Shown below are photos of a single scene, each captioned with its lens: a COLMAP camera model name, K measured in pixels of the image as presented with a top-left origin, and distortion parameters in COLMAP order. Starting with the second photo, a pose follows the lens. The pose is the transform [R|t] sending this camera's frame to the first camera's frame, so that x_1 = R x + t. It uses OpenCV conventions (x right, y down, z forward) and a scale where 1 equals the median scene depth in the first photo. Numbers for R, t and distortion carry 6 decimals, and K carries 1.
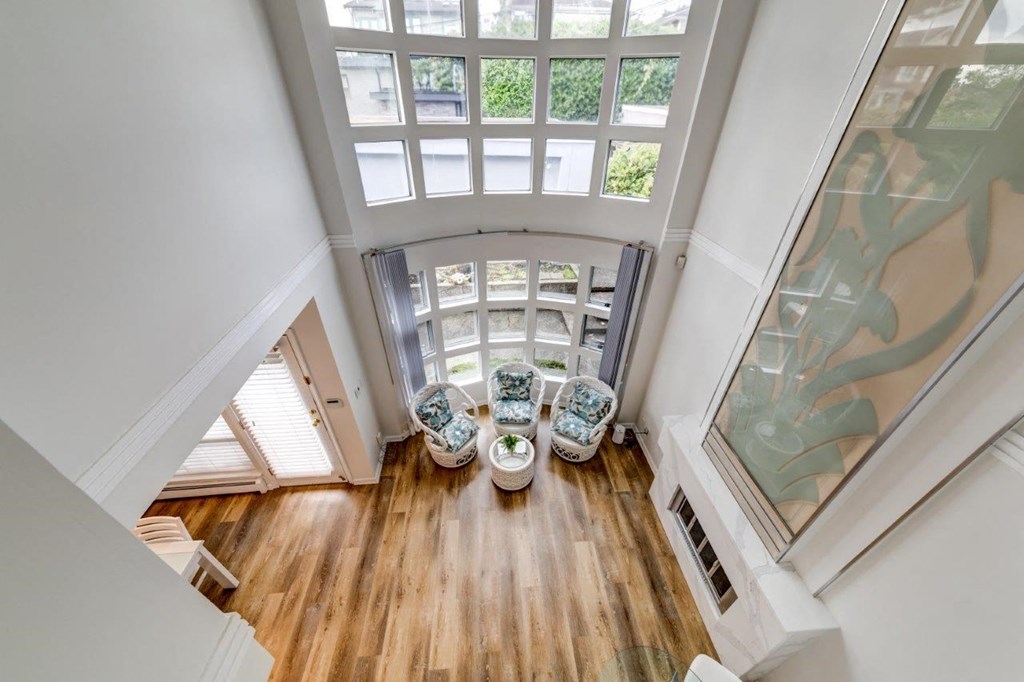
lens RADIAL K [[362.7, 0, 511.1], [0, 362.7, 342.0], [0, 0, 1]] dist [-0.001413, 0.000021]
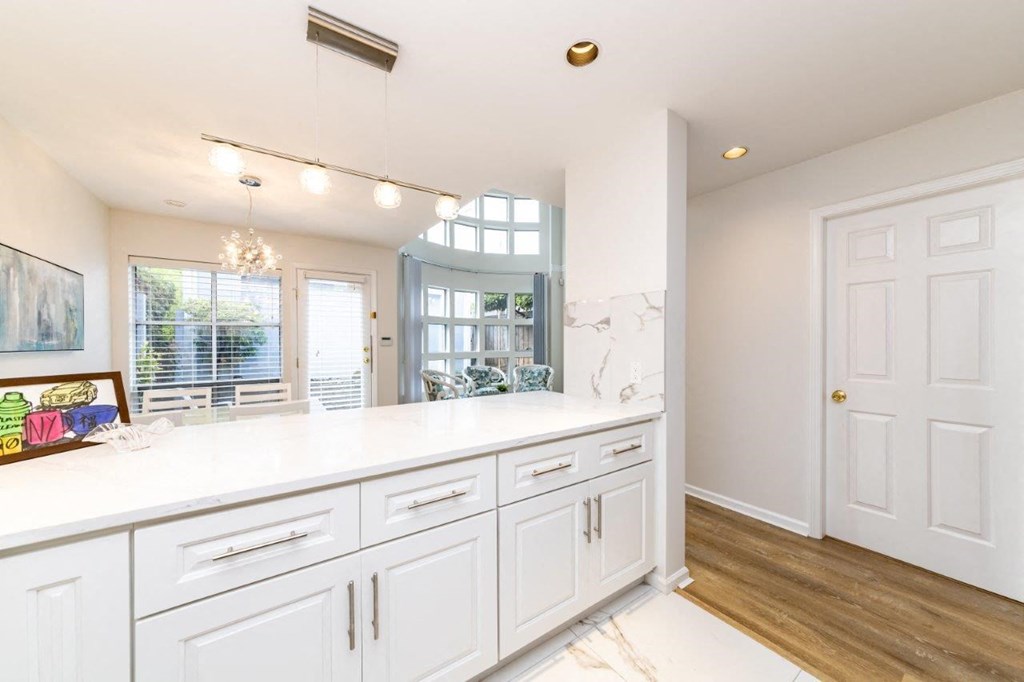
lens RADIAL K [[362.7, 0, 511.1], [0, 362.7, 342.0], [0, 0, 1]] dist [-0.001413, 0.000021]
pose [[0.866517, -0.010961, 0.499026, -0.742260], [0.289332, 0.825697, -0.484265, 0.915631], [-0.406736, 0.564008, 0.718652, -0.101992]]
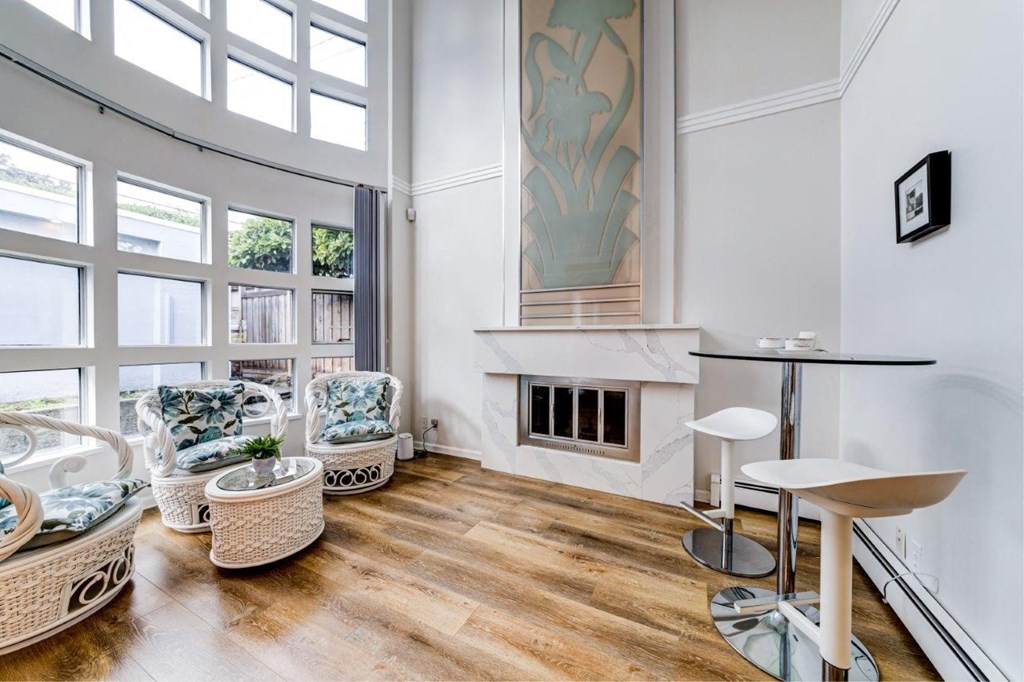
lens RADIAL K [[362.7, 0, 511.1], [0, 362.7, 342.0], [0, 0, 1]] dist [-0.001413, 0.000021]
pose [[0.527921, -0.013584, 0.849185, -0.264144], [0.480718, 0.829065, -0.285591, 0.517858], [-0.700150, 0.558988, 0.444211, 0.553775]]
